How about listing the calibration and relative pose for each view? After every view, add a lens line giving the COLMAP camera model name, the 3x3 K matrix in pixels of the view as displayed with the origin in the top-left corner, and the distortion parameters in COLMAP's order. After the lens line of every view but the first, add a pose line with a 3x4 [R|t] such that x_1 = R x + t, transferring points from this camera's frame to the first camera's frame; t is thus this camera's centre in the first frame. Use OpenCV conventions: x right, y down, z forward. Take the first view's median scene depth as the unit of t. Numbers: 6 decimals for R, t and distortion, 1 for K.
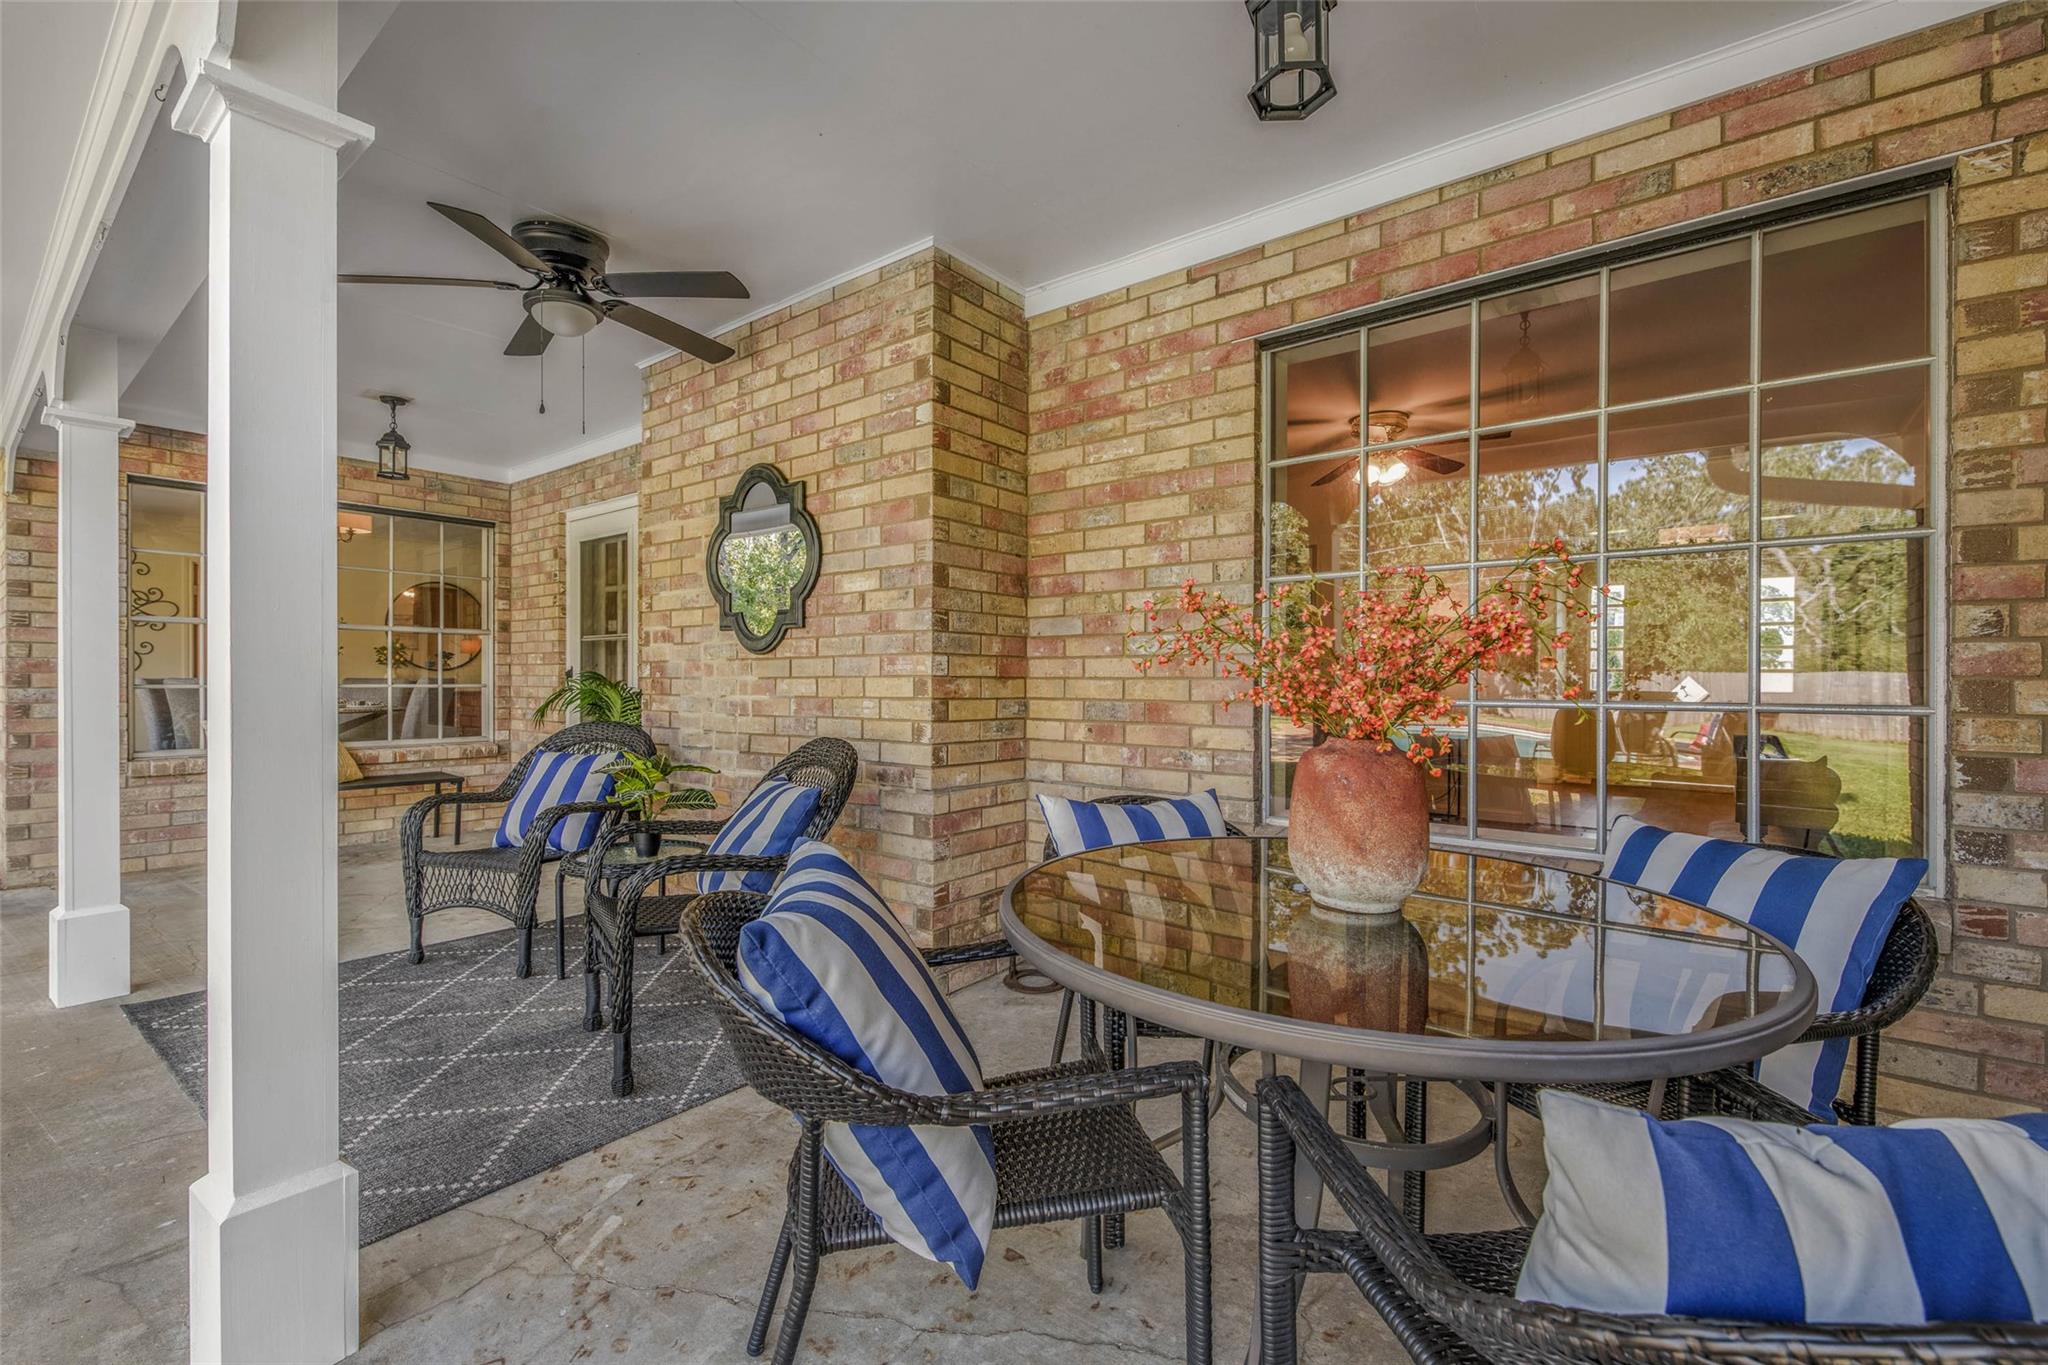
lens RADIAL K [[879.8, 0, 1030.9], [0, 879.8, 684.2], [0, 0, 1]] dist [0.003524, -0.002889]
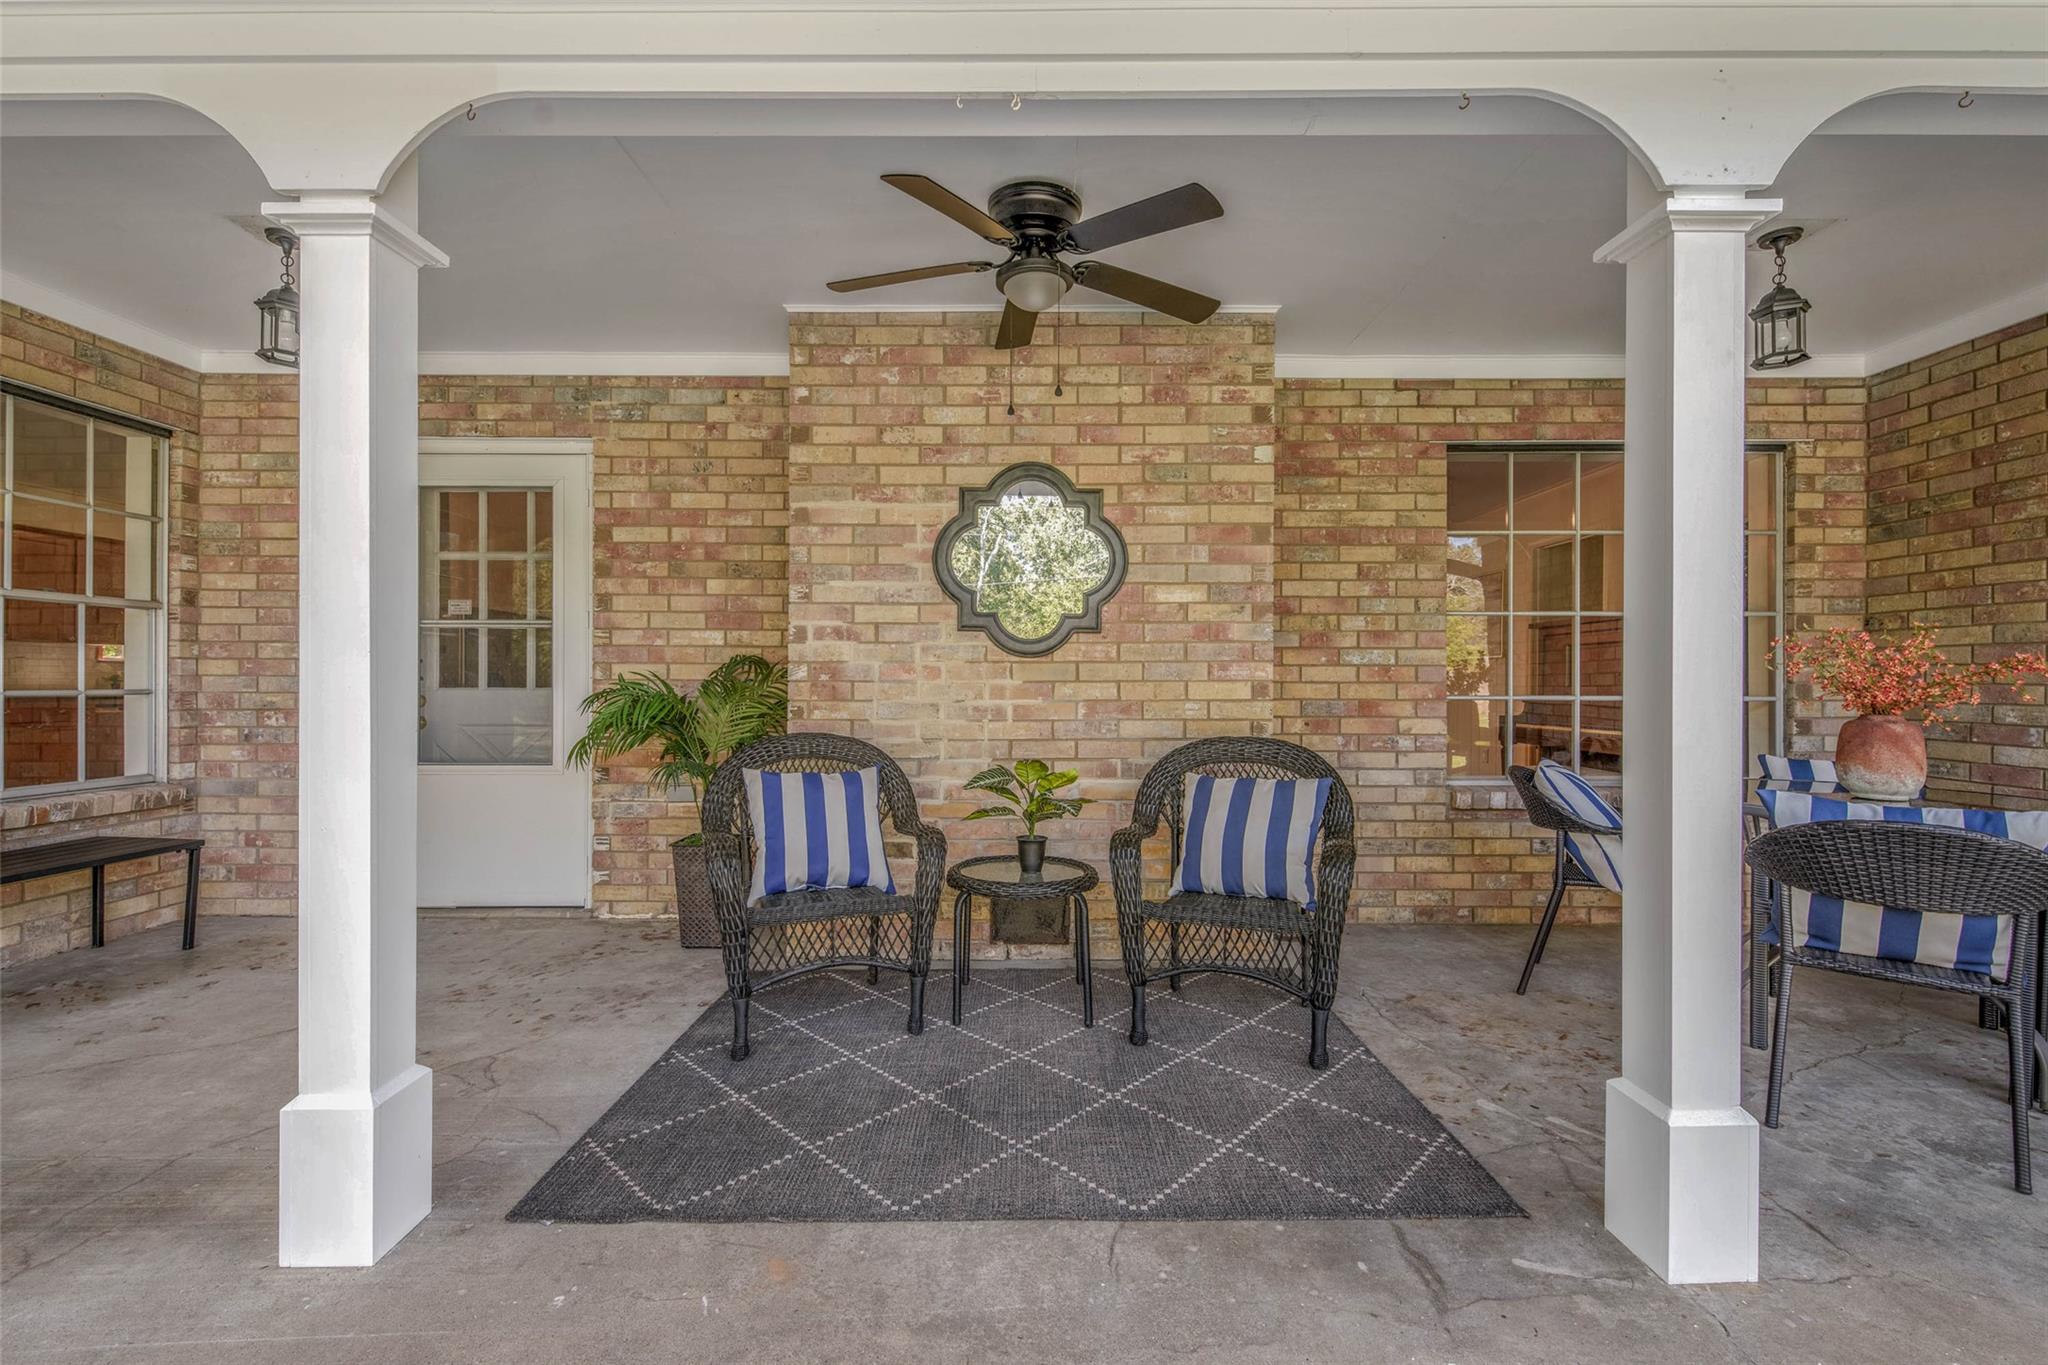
lens RADIAL K [[879.8, 0, 1033.9], [0, 879.8, 681.4], [0, 0, 1]] dist [0.003524, -0.002889]
pose [[0.787550, 0.000247, 0.616250, -1.031105], [0.001658, 0.999995, -0.002520, -0.005640], [-0.616248, 0.003006, 0.787546, 0.264327]]
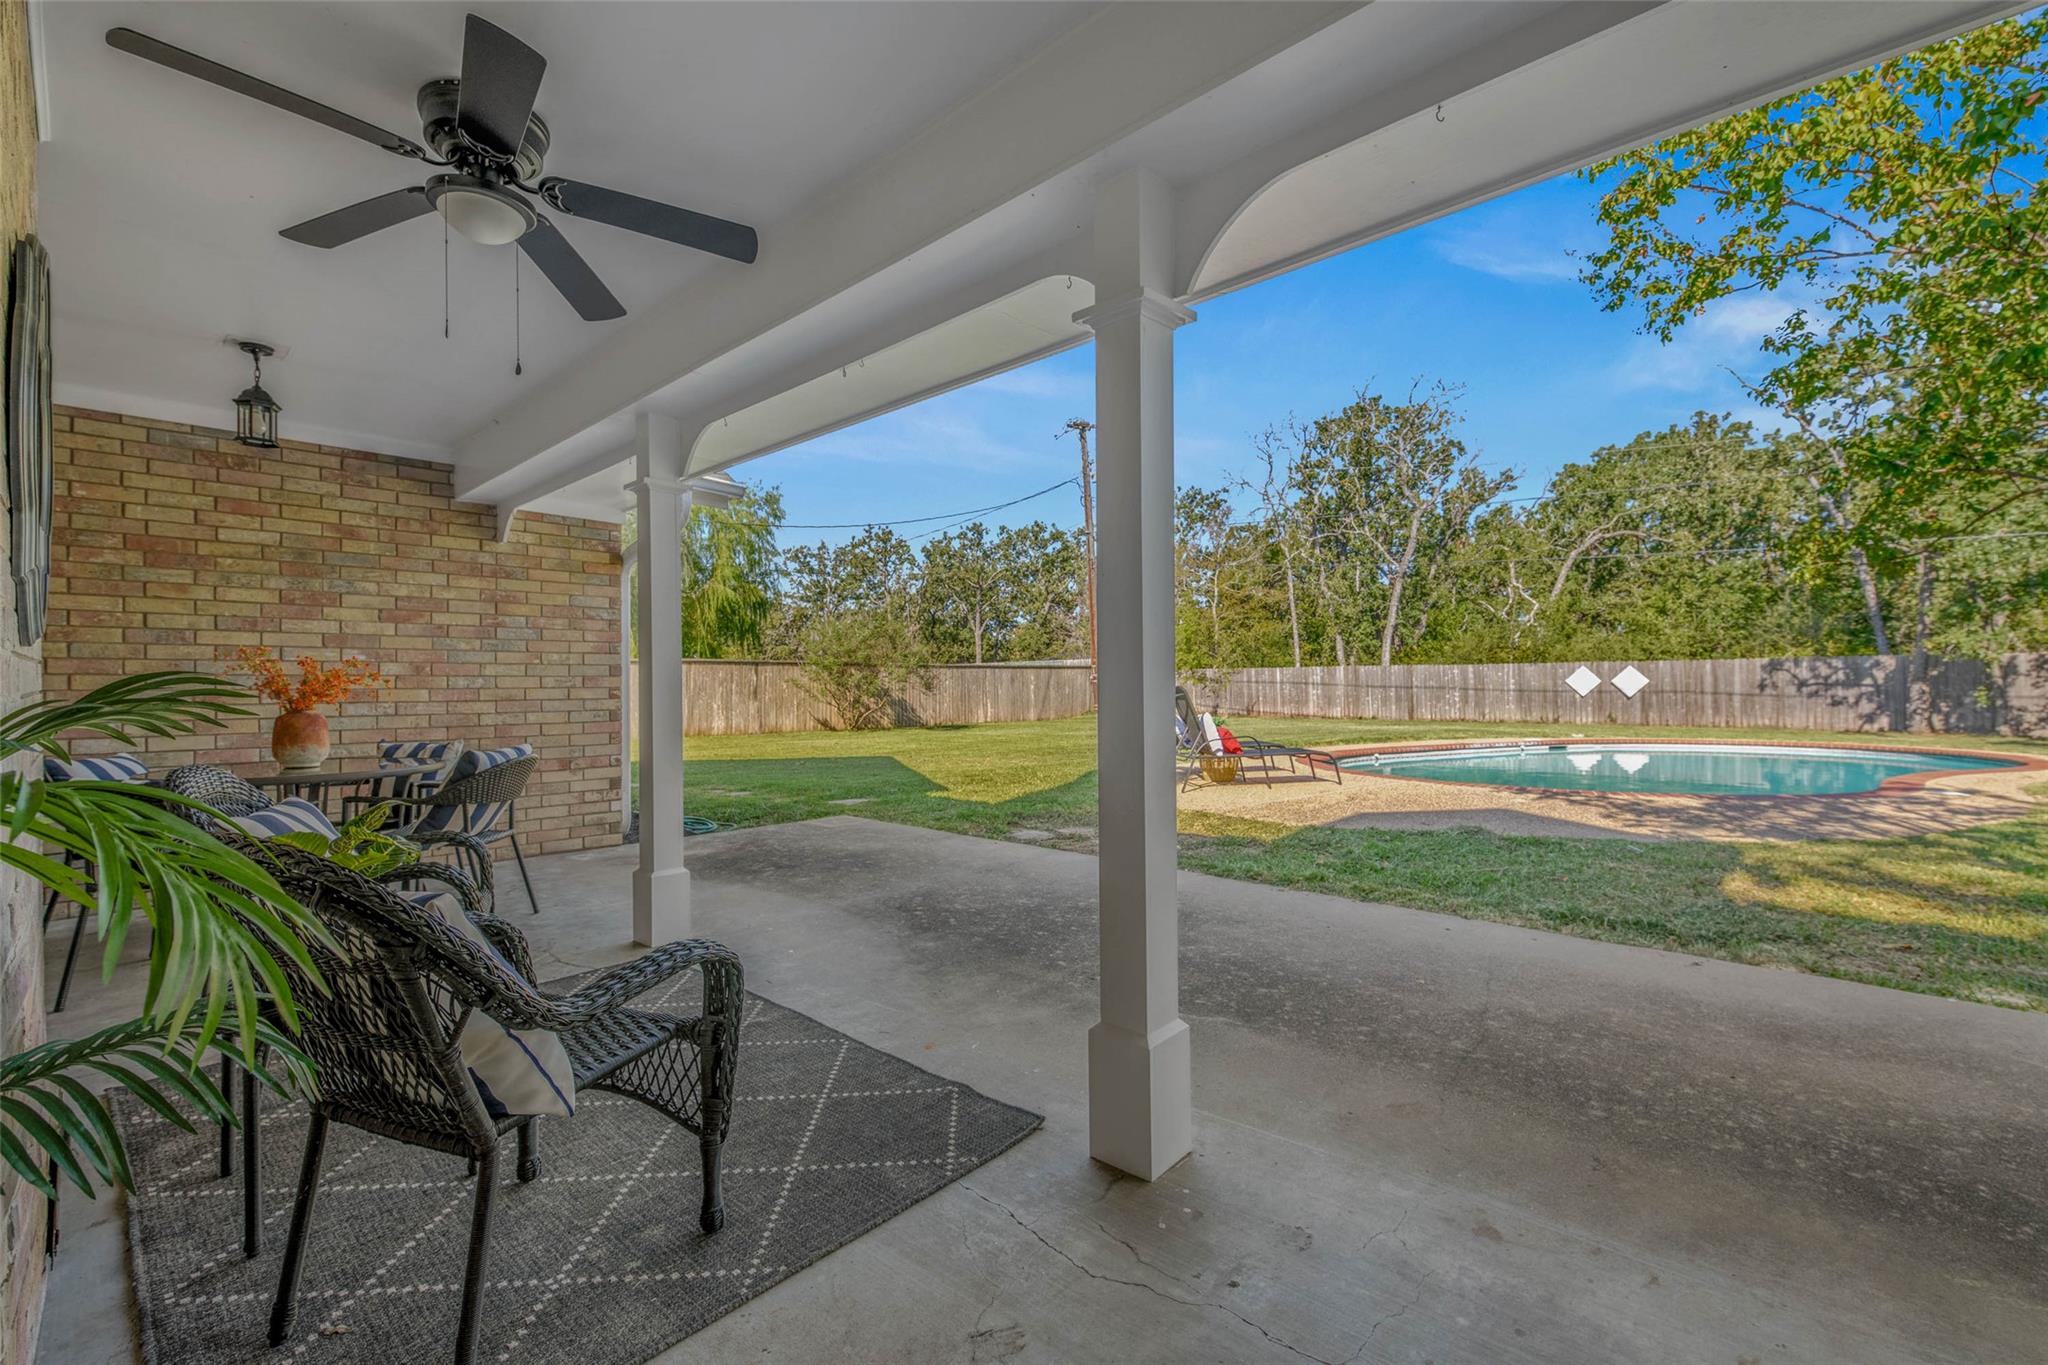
lens RADIAL K [[879.8, 0, 1022.3], [0, 879.8, 683.9], [0, 0, 1]] dist [0.003524, -0.002889]
pose [[-0.996050, 0.003910, 0.088713, -0.992358], [0.004373, 0.999978, 0.005028, -0.014312], [-0.088691, 0.005396, -0.996045, 1.699748]]
